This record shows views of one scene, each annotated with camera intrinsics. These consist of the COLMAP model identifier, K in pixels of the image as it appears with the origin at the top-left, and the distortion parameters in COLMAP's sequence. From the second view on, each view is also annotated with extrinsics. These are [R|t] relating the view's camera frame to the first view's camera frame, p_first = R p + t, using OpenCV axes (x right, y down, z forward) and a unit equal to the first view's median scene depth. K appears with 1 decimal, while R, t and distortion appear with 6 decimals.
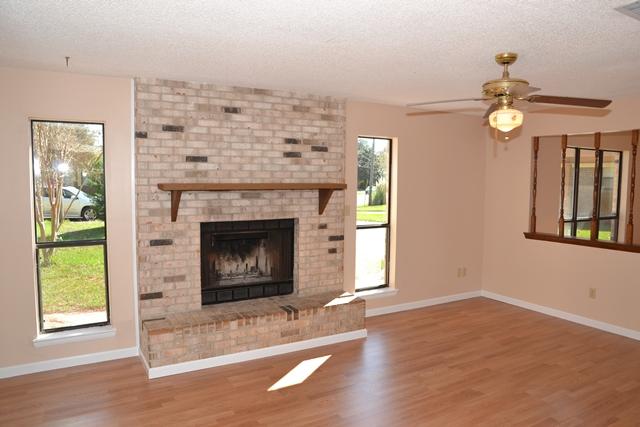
lens RADIAL K [[472.4, 0, 318.1], [0, 472.4, 212.0], [0, 0, 1]] dist [-0.088237, 0.011305]
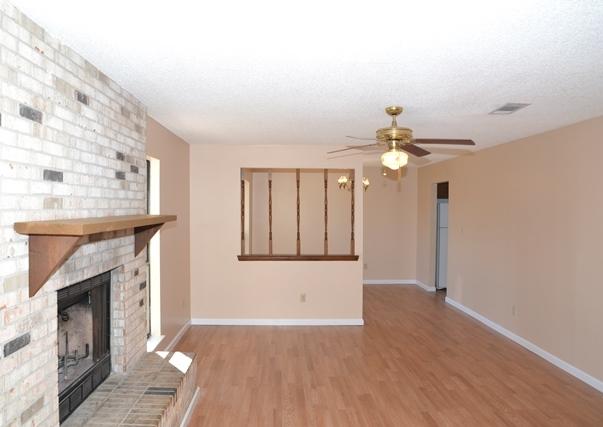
lens RADIAL K [[455.9, 0, 301.8], [0, 455.9, 213.9], [0, 0, 1]] dist [-0.074560, 0.008635]
pose [[0.458661, -0.020171, 0.888383, -0.596963], [0.065044, 0.997823, -0.010926, -0.044192], [-0.886228, 0.062795, 0.458974, 0.513633]]
